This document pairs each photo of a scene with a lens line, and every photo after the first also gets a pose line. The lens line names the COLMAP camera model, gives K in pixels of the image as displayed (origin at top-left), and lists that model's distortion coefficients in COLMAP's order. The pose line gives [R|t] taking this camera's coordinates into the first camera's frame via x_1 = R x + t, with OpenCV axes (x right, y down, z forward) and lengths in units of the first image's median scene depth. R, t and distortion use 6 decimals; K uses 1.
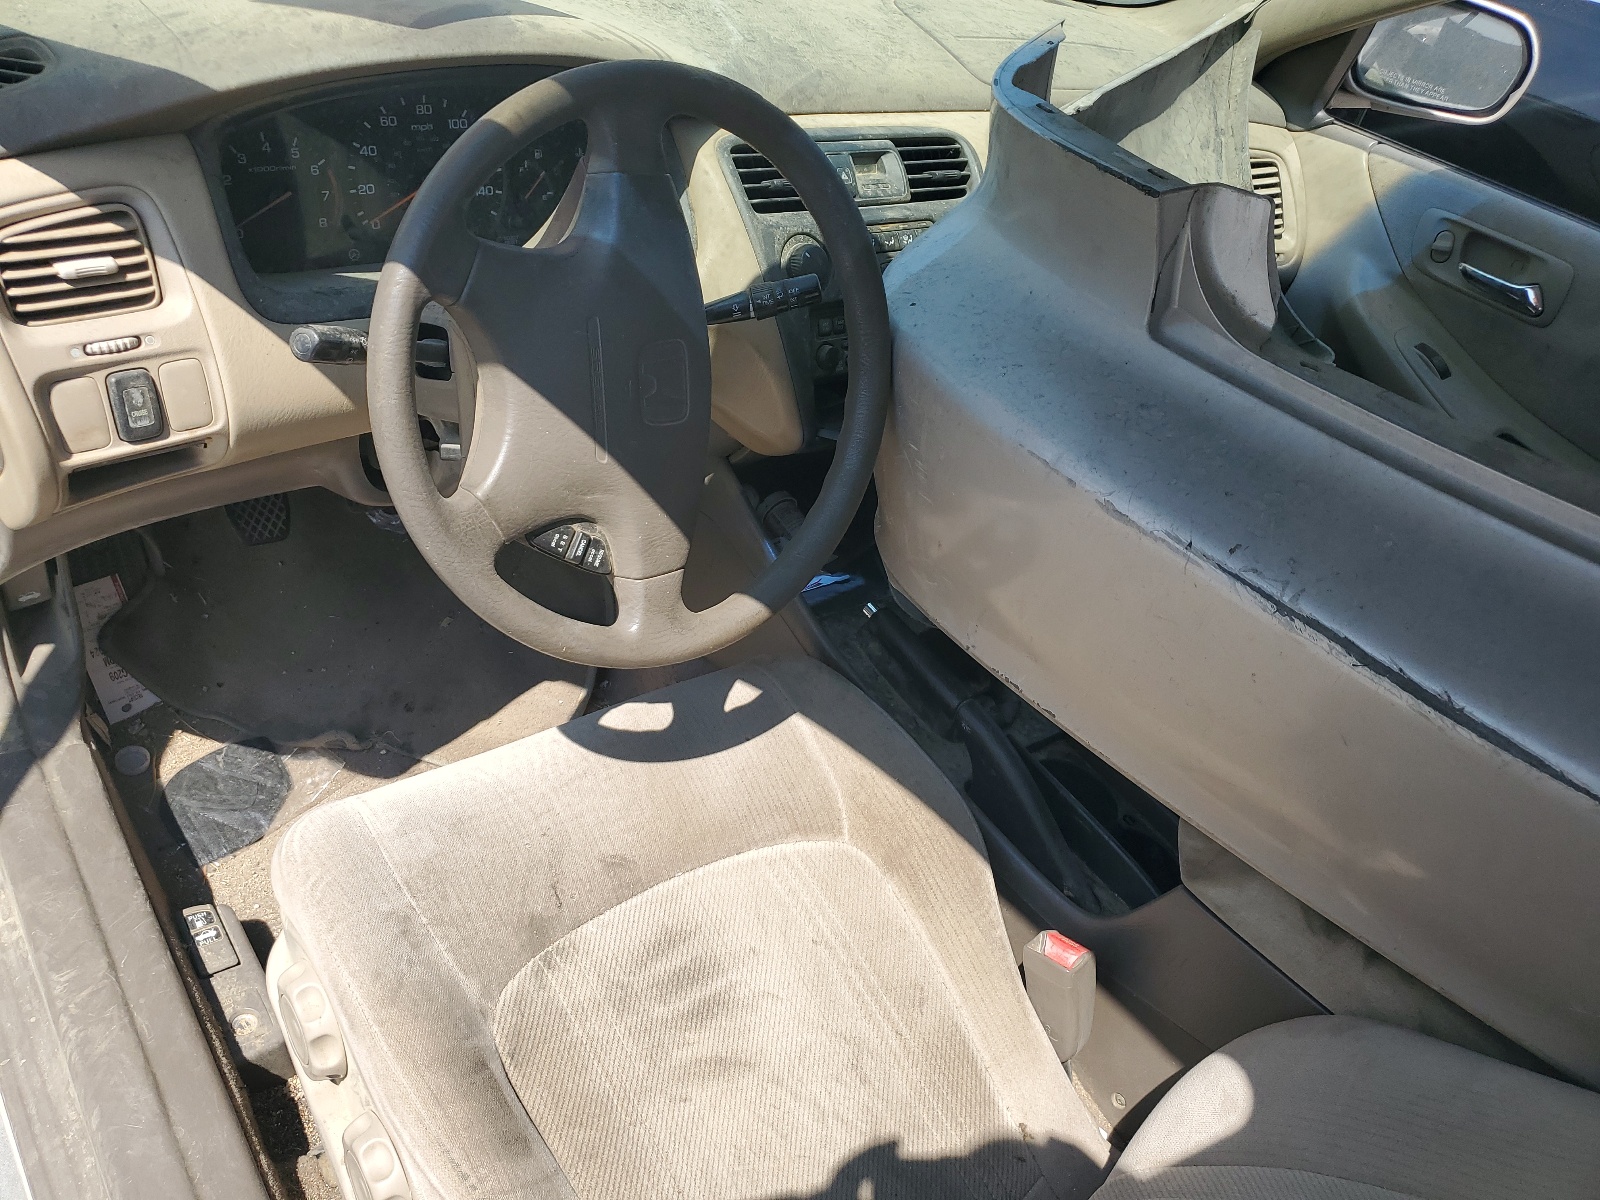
lens RADIAL K [[1219.6, 0, 800.0], [0, 1219.6, 600.0], [0, 0, 1]] dist [-0.019214, -0.001142]
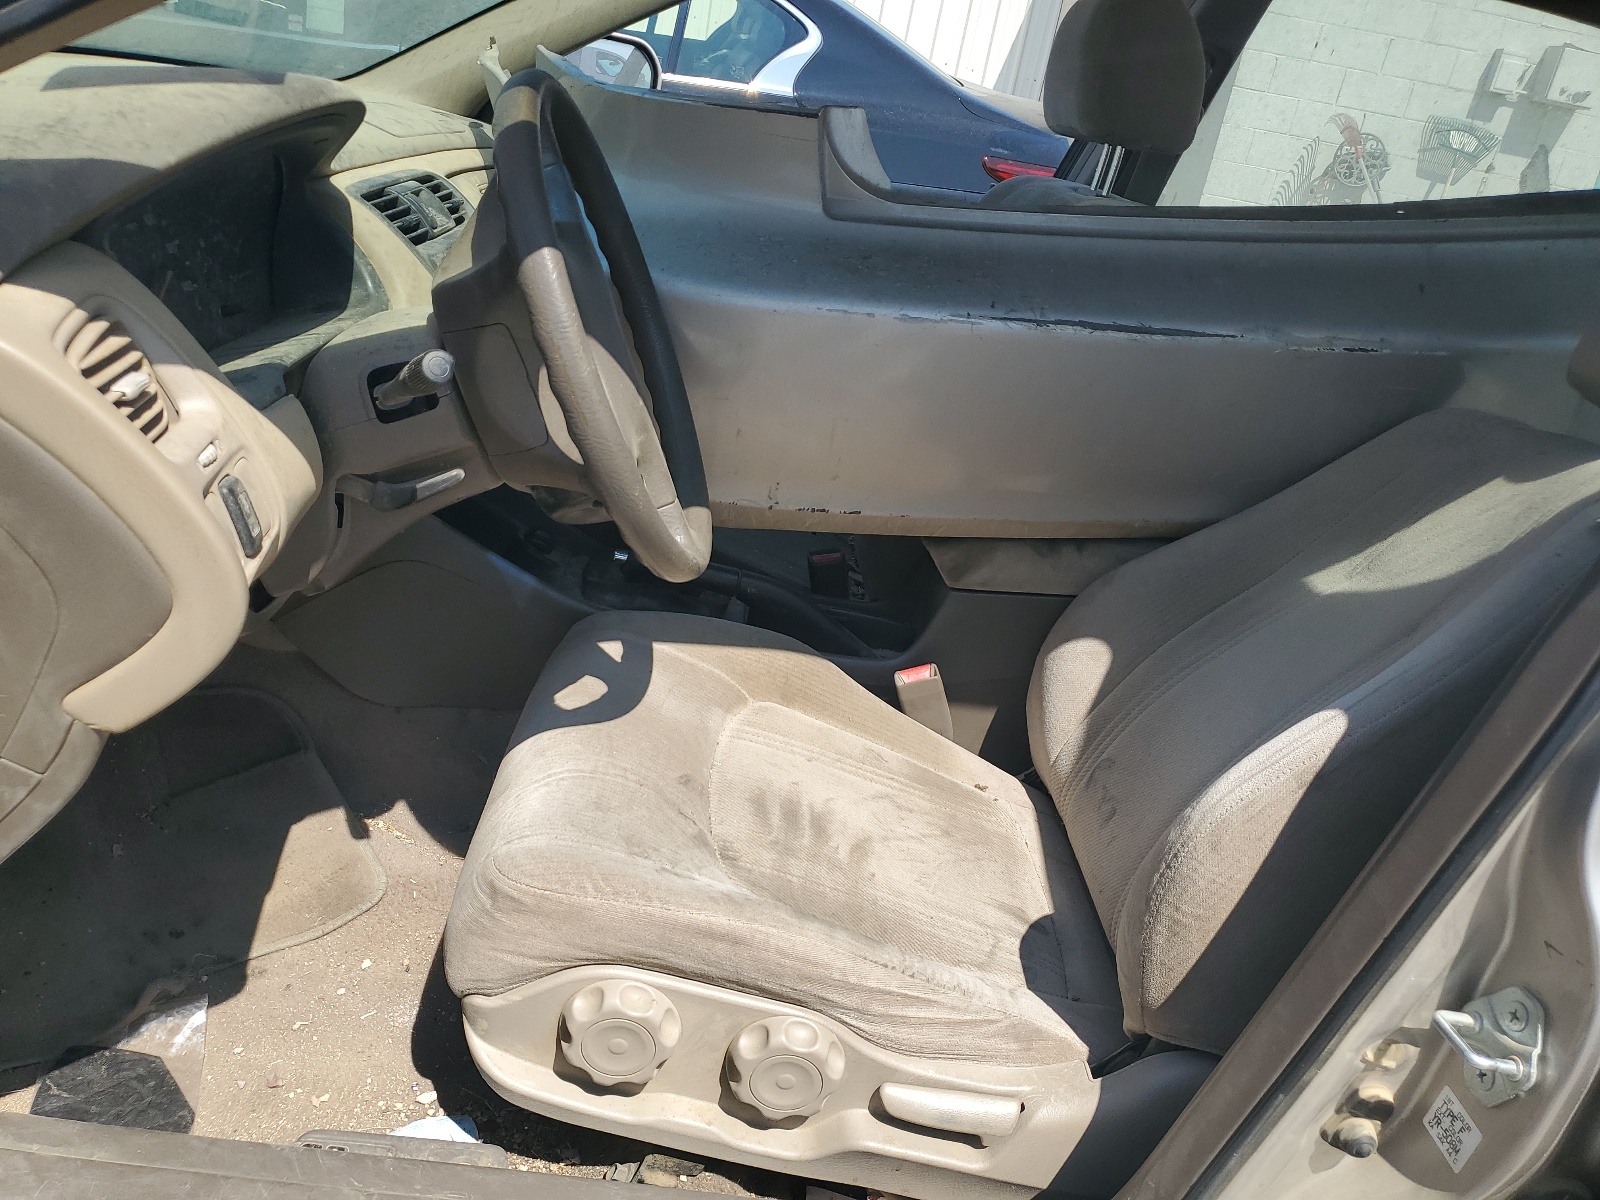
lens RADIAL K [[1207.4, 0, 800.0], [0, 1207.4, 600.0], [0, 0, 1]] dist [0.046415, -0.000961]
pose [[0.608927, -0.429285, 0.667025, -0.816029], [0.475640, 0.870560, 0.126065, -0.021230], [-0.634803, 0.240500, 0.734293, 0.075188]]
